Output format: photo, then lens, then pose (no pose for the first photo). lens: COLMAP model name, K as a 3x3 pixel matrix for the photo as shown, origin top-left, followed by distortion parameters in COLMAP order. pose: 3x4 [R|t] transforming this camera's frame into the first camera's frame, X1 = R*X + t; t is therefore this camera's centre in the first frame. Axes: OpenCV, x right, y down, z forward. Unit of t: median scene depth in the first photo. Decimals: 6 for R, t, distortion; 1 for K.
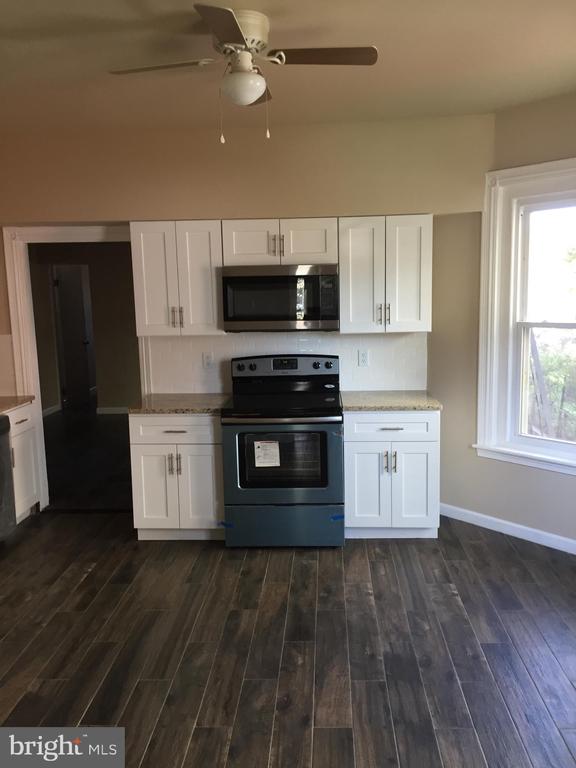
lens RADIAL K [[654.8, 0, 288.0], [0, 654.8, 384.0], [0, 0, 1]] dist [0.097244, -0.132011]
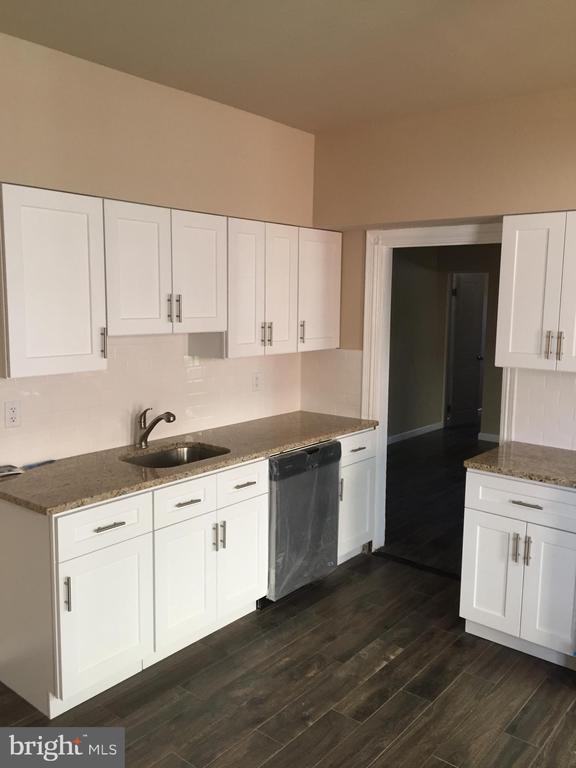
lens RADIAL K [[654.8, 0, 288.0], [0, 654.8, 384.0], [0, 0, 1]] dist [0.097244, -0.132011]
pose [[0.807777, 0.109041, -0.579315, 0.021910], [-0.115633, 0.992960, 0.025664, -0.044758], [0.578035, 0.046257, 0.814700, 0.243208]]
